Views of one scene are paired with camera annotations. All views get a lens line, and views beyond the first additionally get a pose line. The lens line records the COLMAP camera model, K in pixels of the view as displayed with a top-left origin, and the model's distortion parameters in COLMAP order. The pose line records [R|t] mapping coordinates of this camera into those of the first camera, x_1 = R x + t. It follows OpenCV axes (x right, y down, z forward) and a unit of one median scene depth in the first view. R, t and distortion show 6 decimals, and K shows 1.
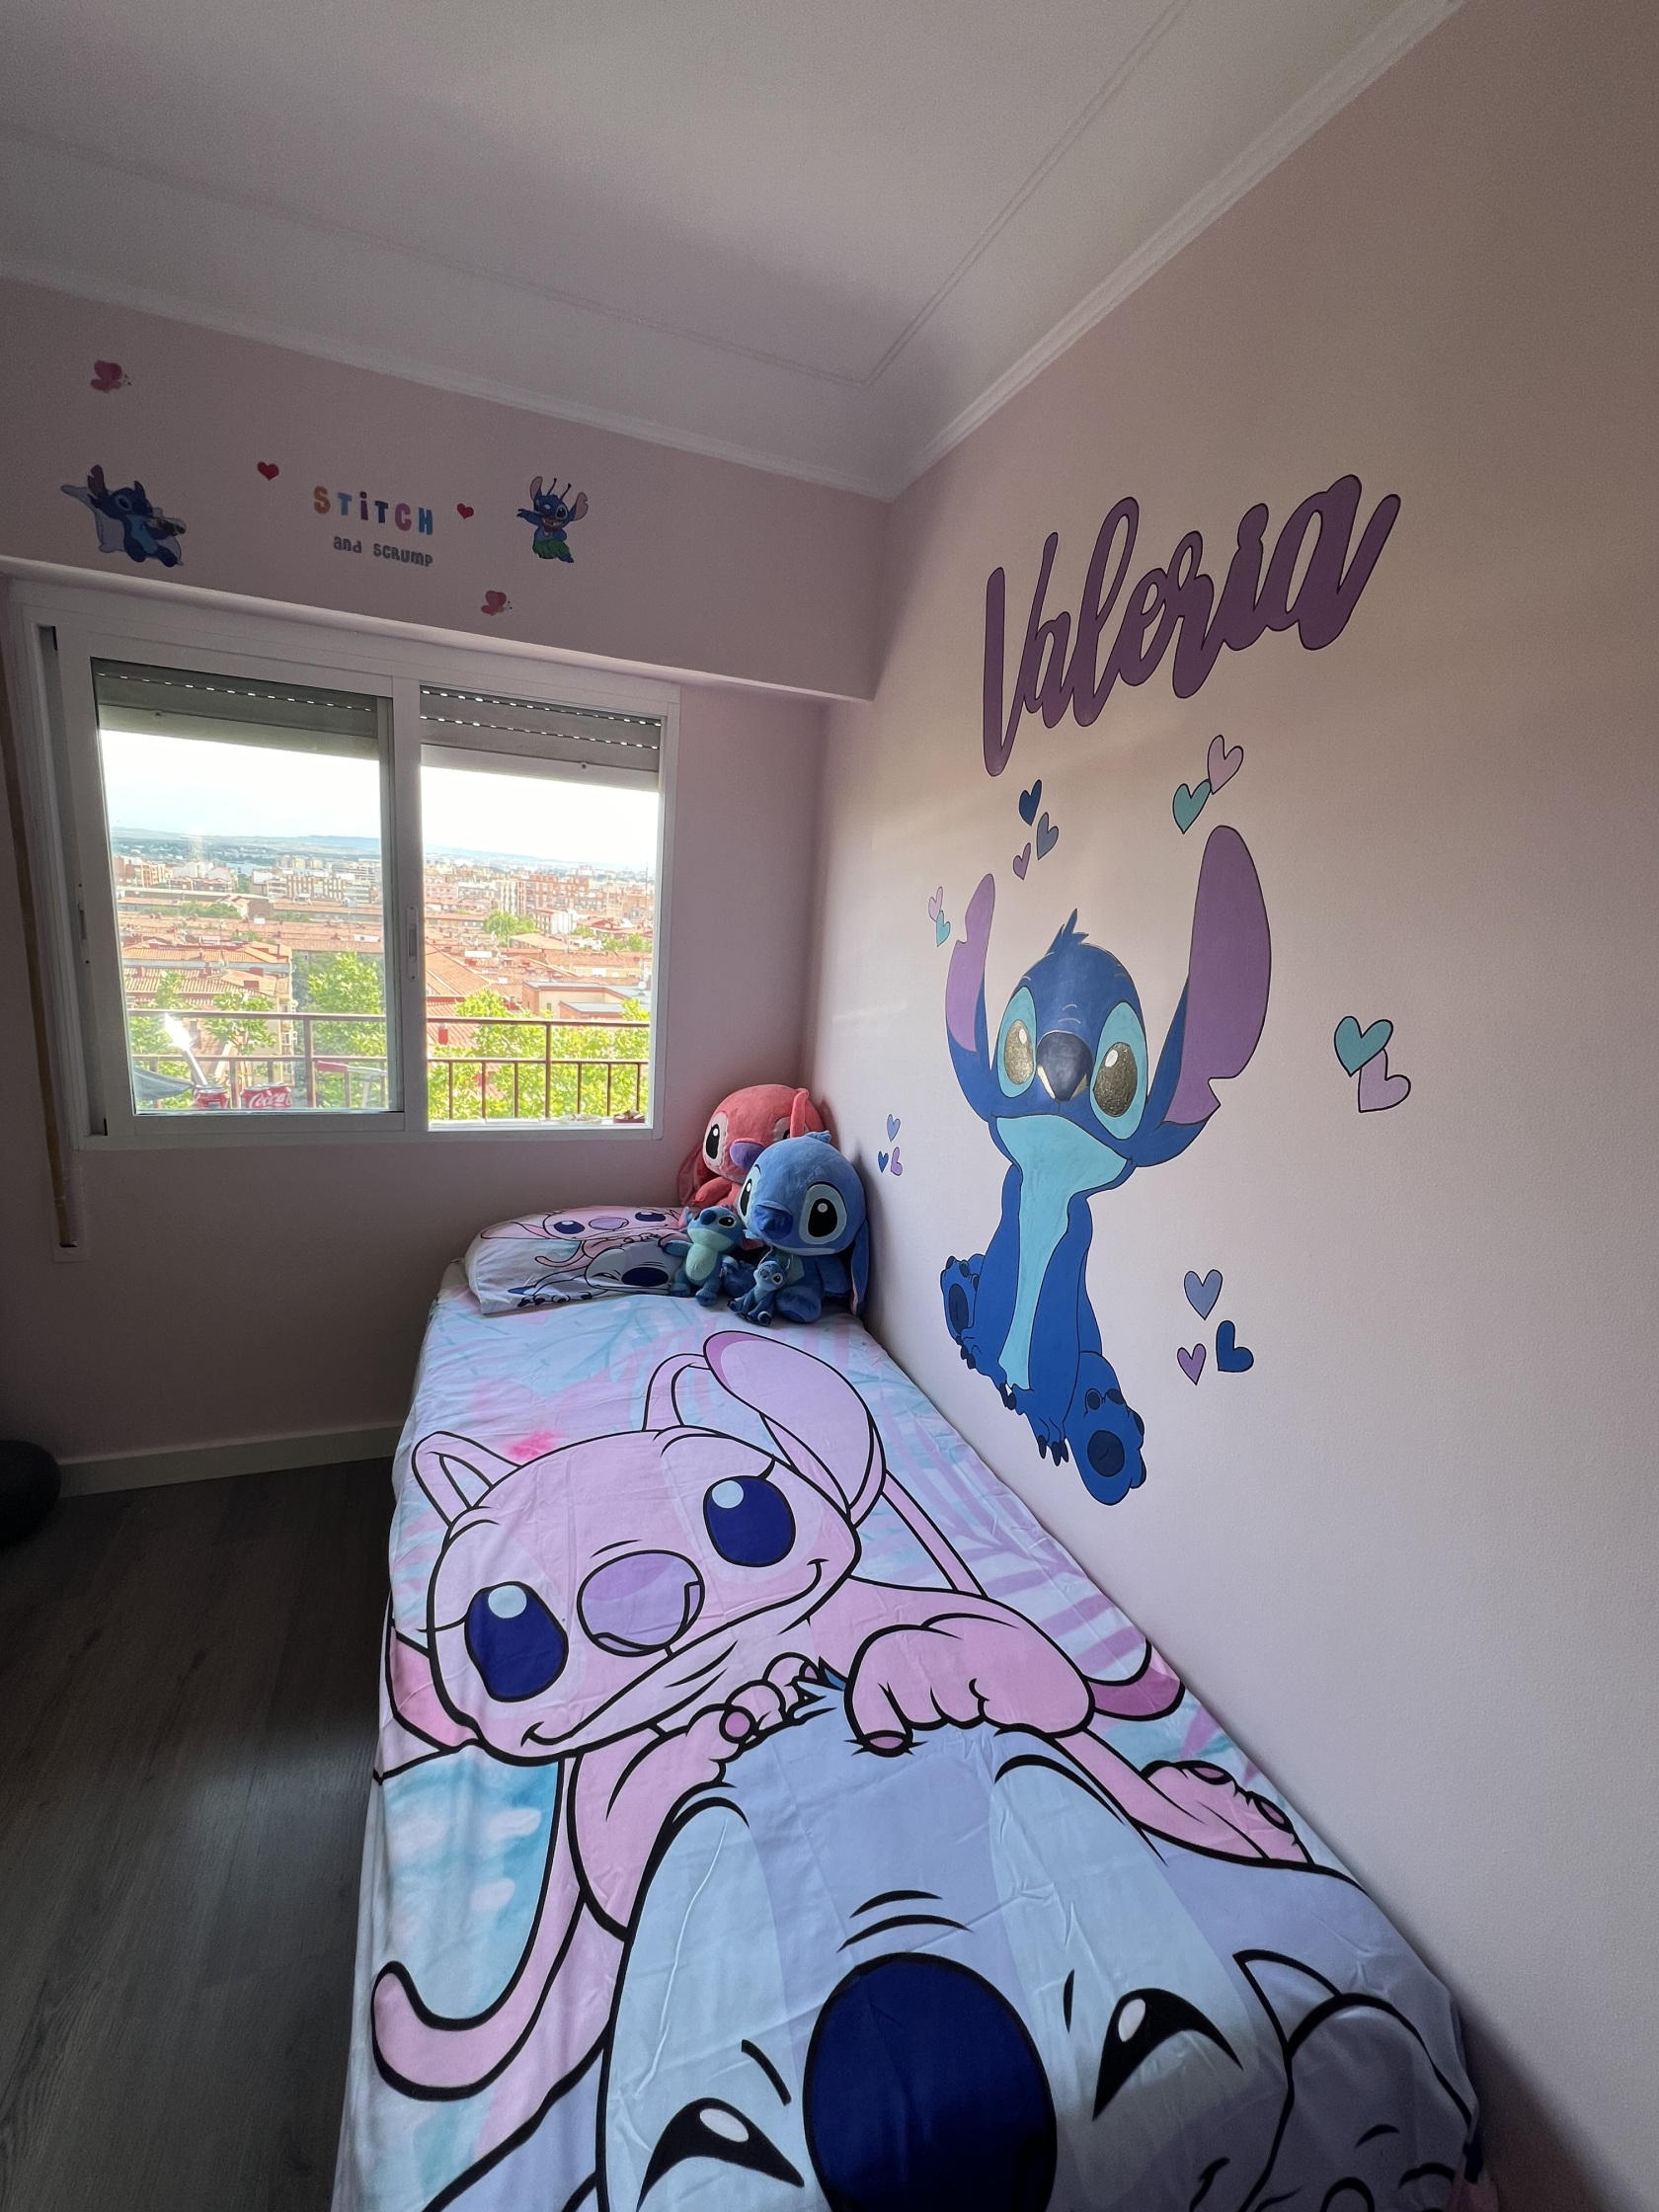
lens RADIAL K [[891.1, 0, 825.0], [0, 891.1, 1107.5], [0, 0, 1]] dist [-0.003321, 0.001527]
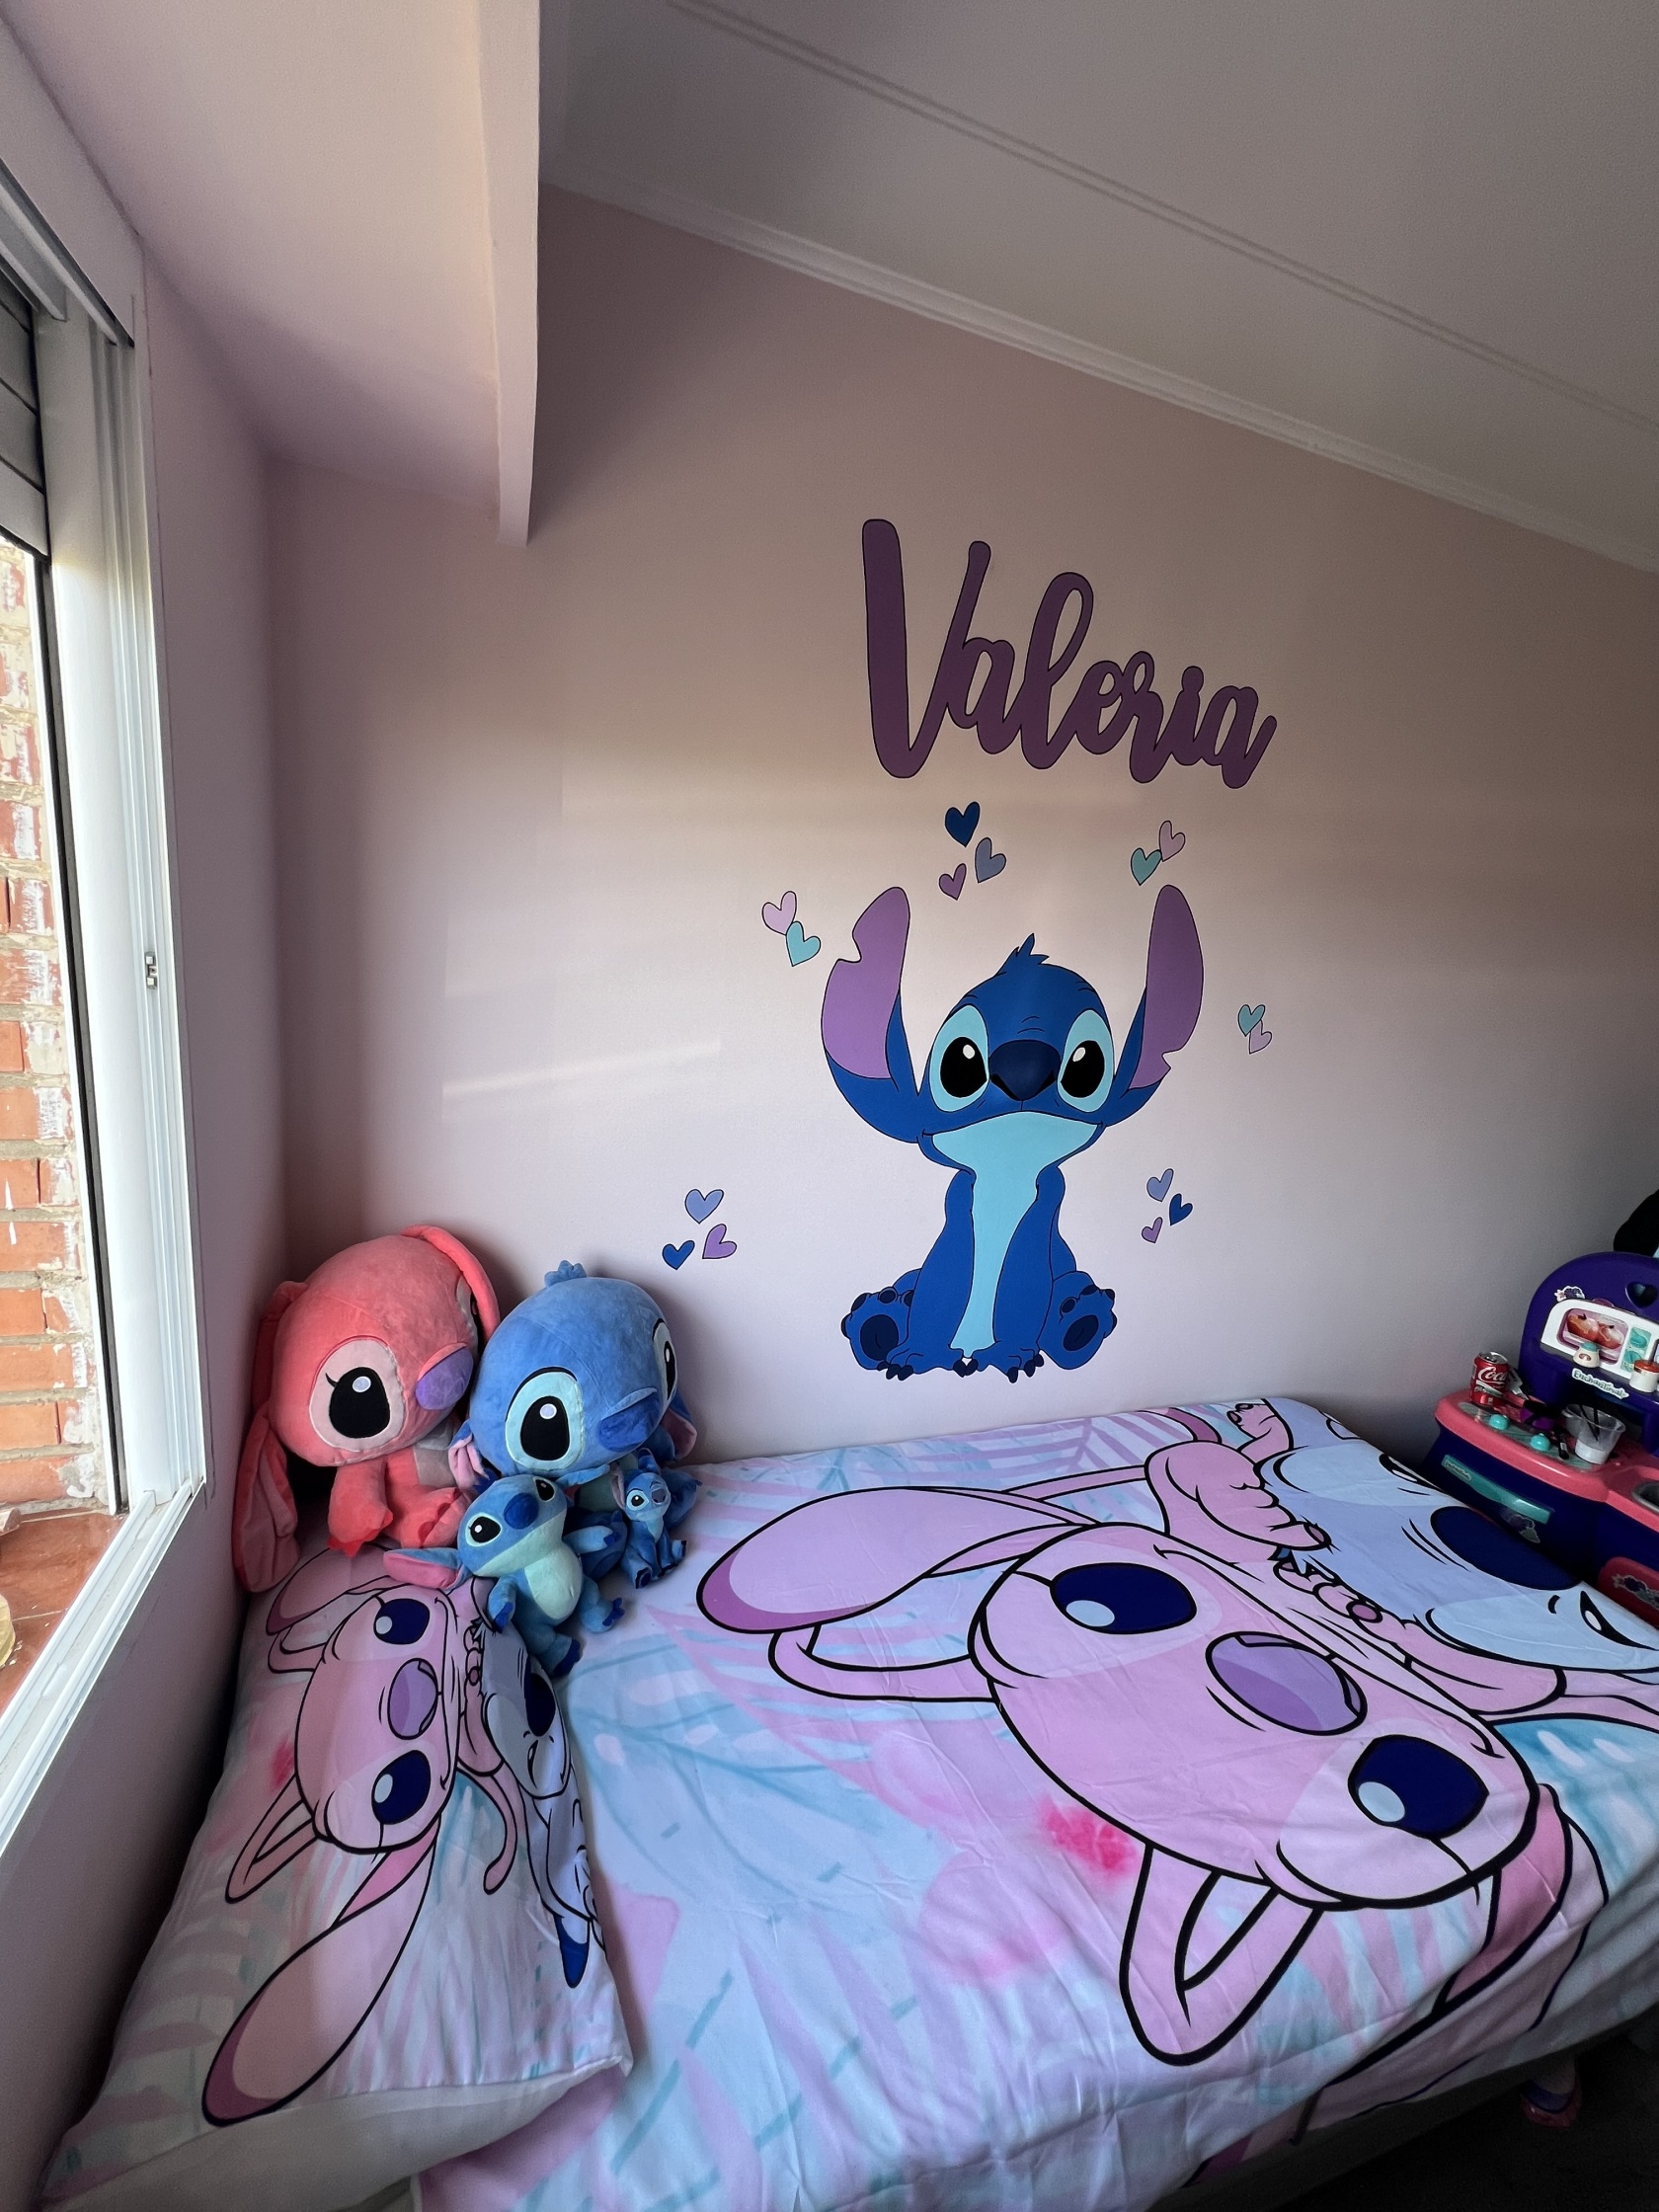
lens RADIAL K [[891.1, 0, 809.0], [0, 891.1, 1107.5], [0, 0, 1]] dist [-0.003321, 0.001527]
pose [[0.061683, -0.289555, 0.955172, -0.867350], [0.130744, 0.951092, 0.279875, -0.359005], [-0.989495, 0.107620, 0.096523, 1.170016]]
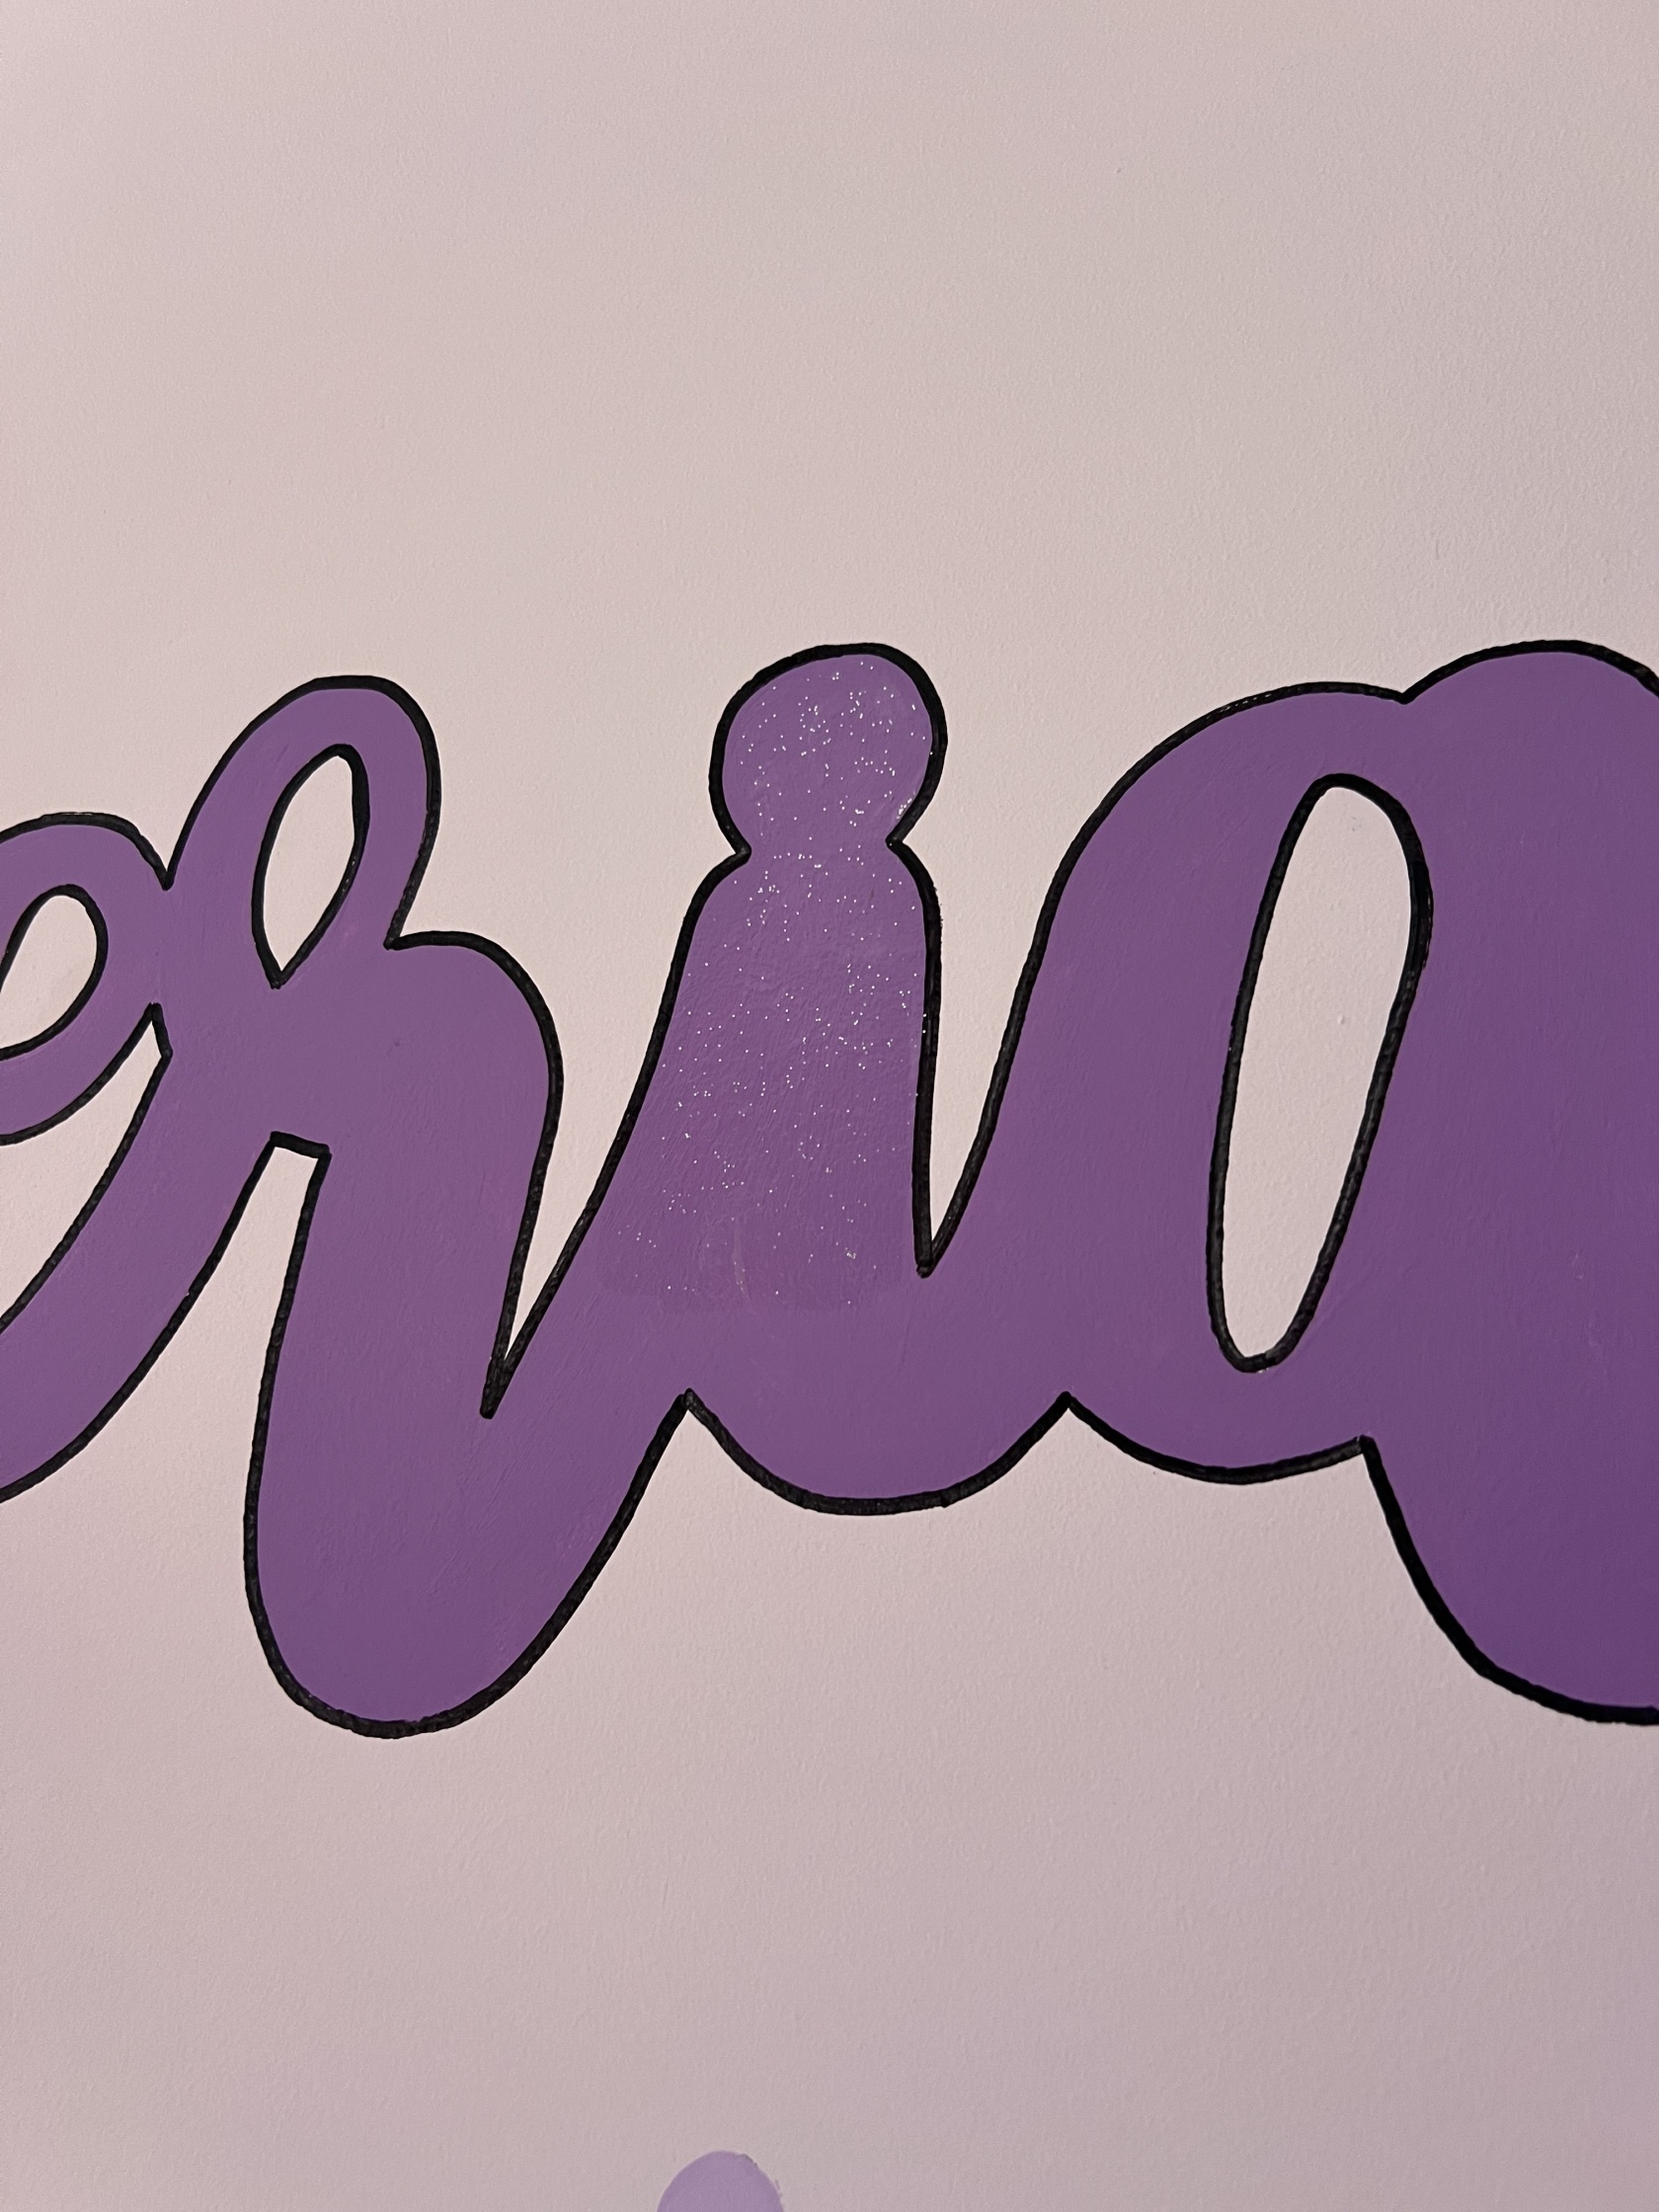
lens RADIAL K [[1775.6, 0, 826.5], [0, 1775.6, 1116.7], [0, 0, 1]] dist [0.057125, -0.068181]
pose [[0.618527, 0.172437, 0.766609, 0.189254], [0.161904, 0.926721, -0.339081, -0.366928], [-0.768903, 0.333848, 0.545284, 0.638866]]
